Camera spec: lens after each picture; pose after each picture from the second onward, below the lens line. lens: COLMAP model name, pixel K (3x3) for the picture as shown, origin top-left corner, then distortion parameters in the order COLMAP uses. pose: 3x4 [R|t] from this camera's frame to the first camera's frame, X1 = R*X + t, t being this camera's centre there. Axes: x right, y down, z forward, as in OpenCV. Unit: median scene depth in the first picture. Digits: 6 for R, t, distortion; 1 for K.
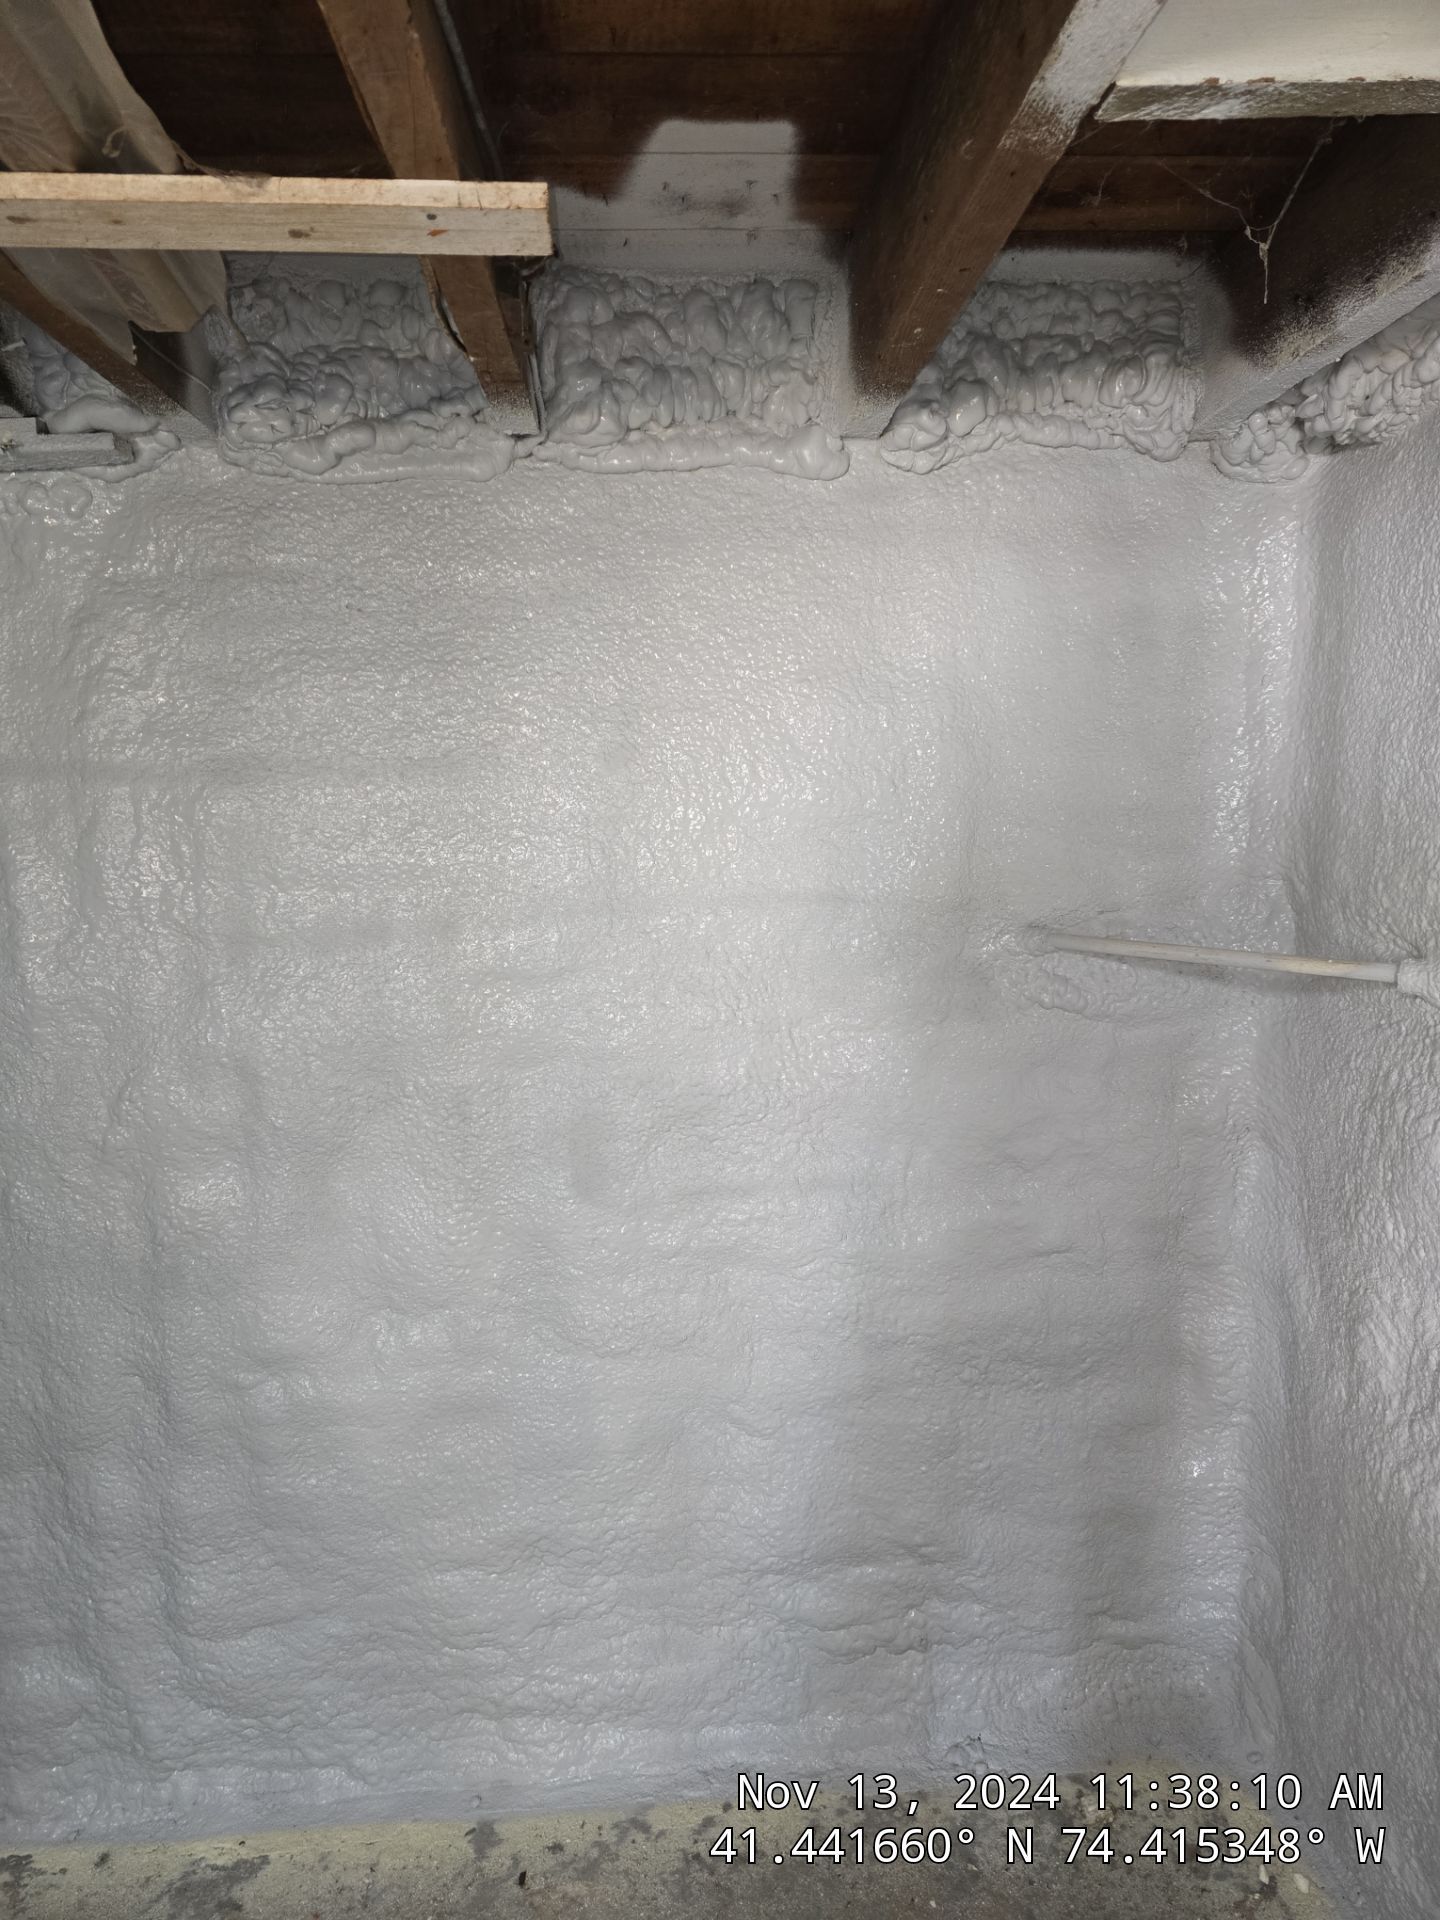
lens RADIAL K [[1266.4, 0, 712.2], [0, 1266.4, 954.2], [0, 0, 1]] dist [0.062882, -0.056479]
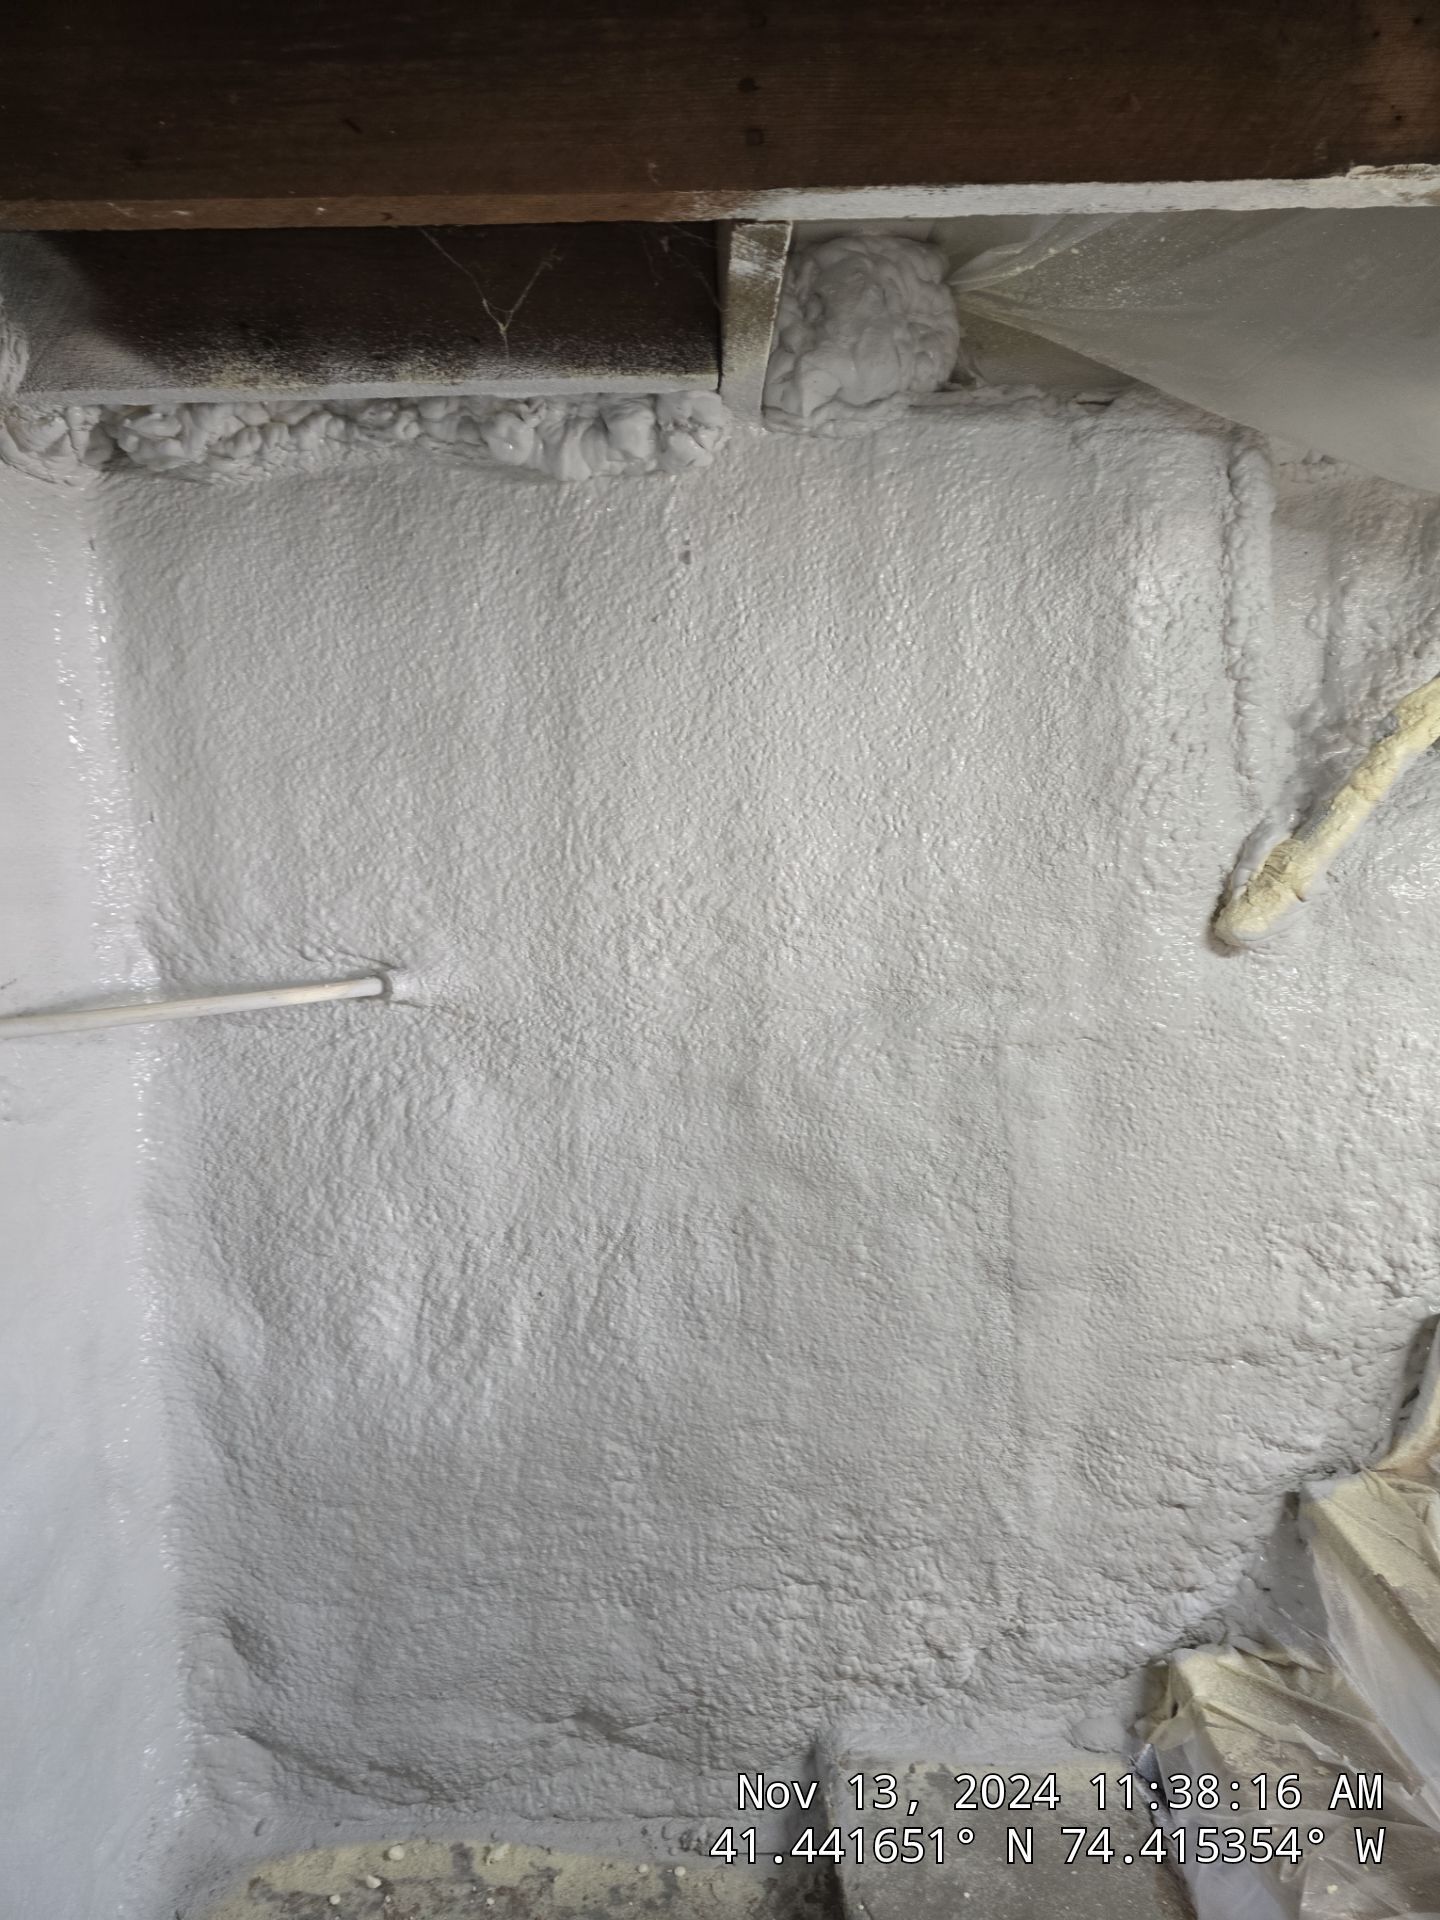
lens RADIAL K [[1266.4, 0, 715.6], [0, 1266.4, 962.7], [0, 0, 1]] dist [0.062882, -0.056479]
pose [[0.018635, -0.125522, 0.991916, -0.215441], [0.155211, 0.980424, 0.121152, -0.035974], [-0.987706, 0.151699, 0.037753, 0.256194]]
